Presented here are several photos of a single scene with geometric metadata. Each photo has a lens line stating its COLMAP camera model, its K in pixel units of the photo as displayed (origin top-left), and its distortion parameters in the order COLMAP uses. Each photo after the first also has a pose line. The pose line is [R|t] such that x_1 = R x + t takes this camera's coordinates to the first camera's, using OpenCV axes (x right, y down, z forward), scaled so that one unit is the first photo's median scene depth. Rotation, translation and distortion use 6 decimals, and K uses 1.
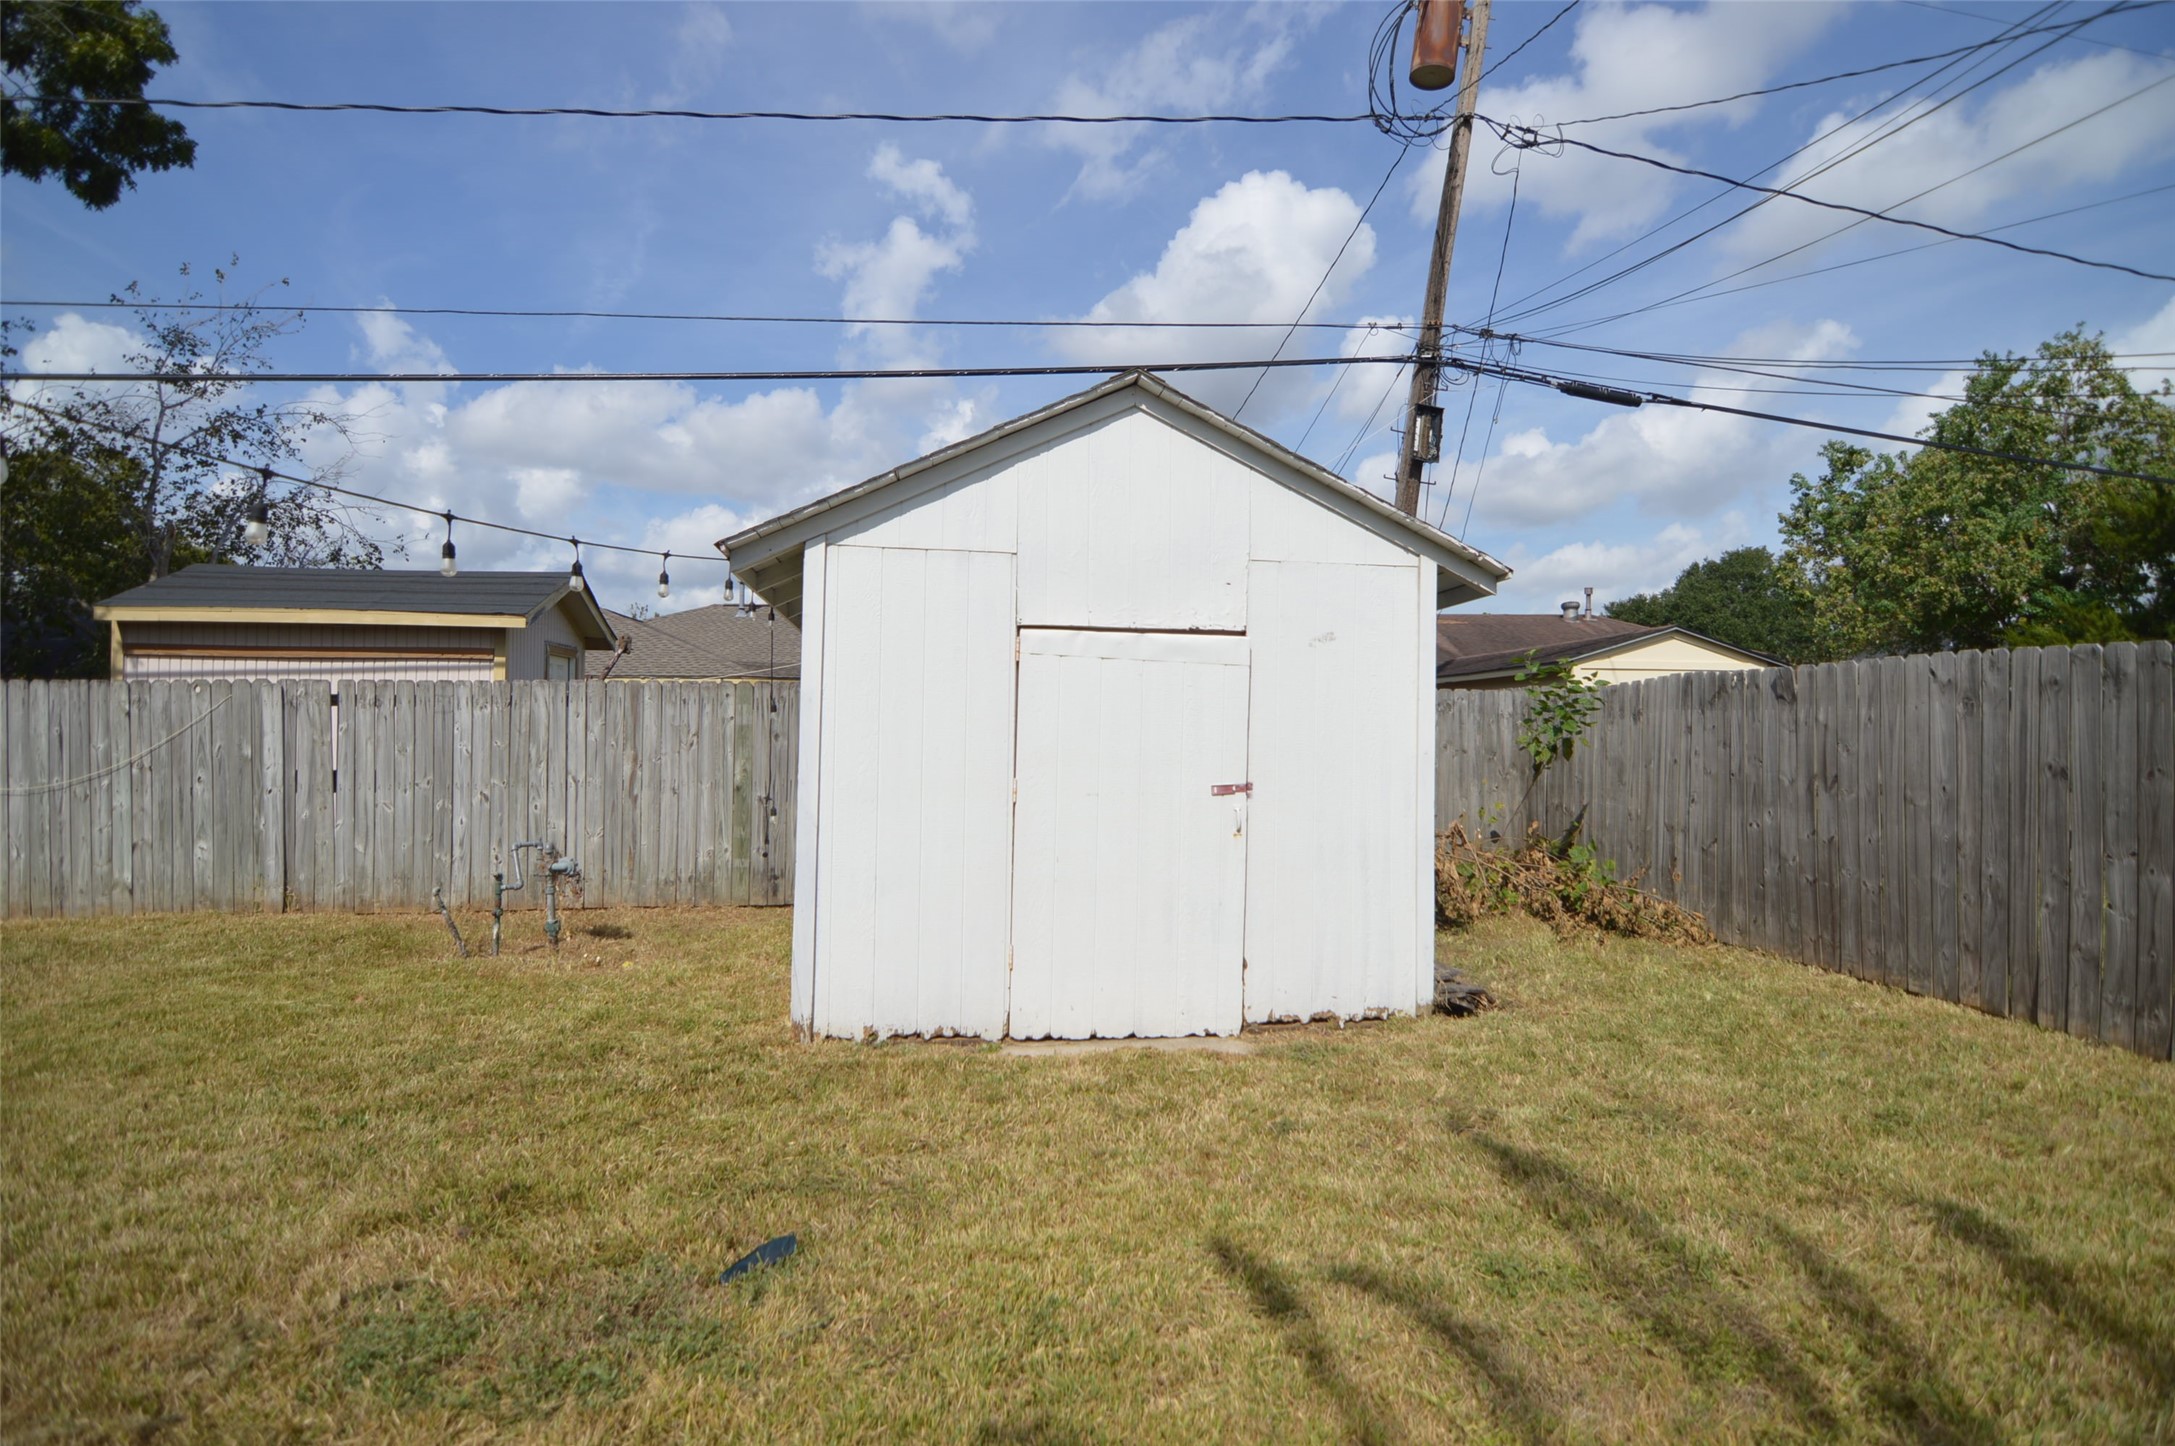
lens RADIAL K [[1068.0, 0, 1102.2], [0, 1068.0, 722.7], [0, 0, 1]] dist [-0.015222, -0.000853]
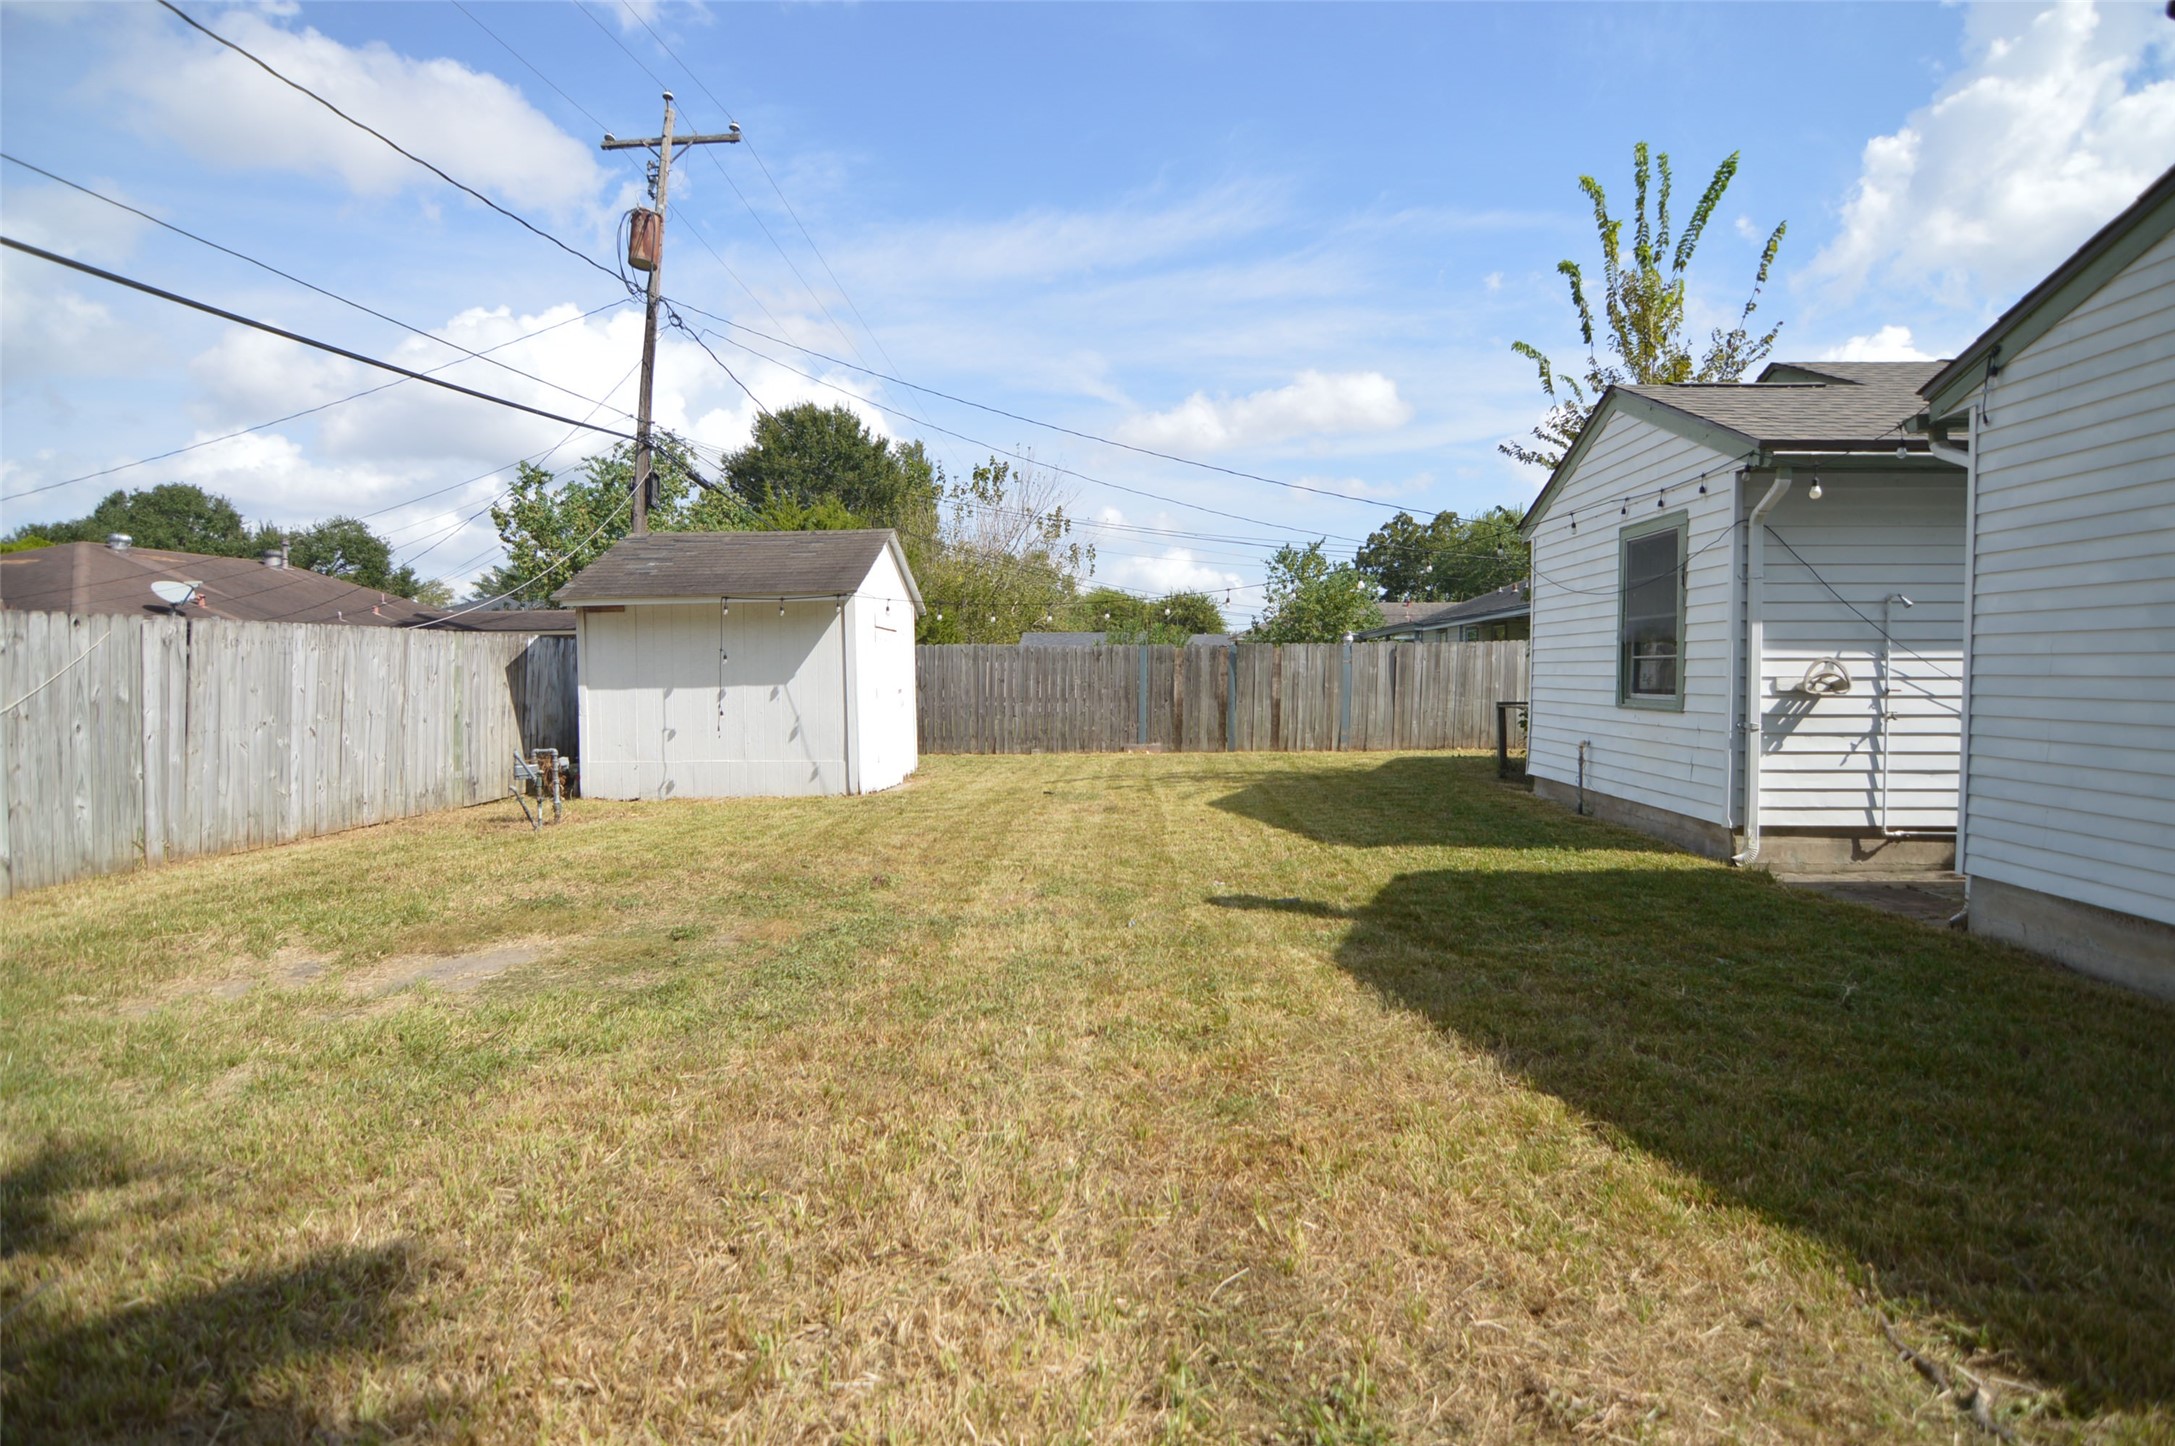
lens RADIAL K [[1068.0, 0, 1102.2], [0, 1068.0, 722.7], [0, 0, 1]] dist [-0.015222, -0.000853]
pose [[0.174175, -0.050363, 0.983426, -1.526082], [-0.002481, 0.998666, 0.051583, 0.002685], [-0.984712, -0.011424, 0.173818, 0.019459]]
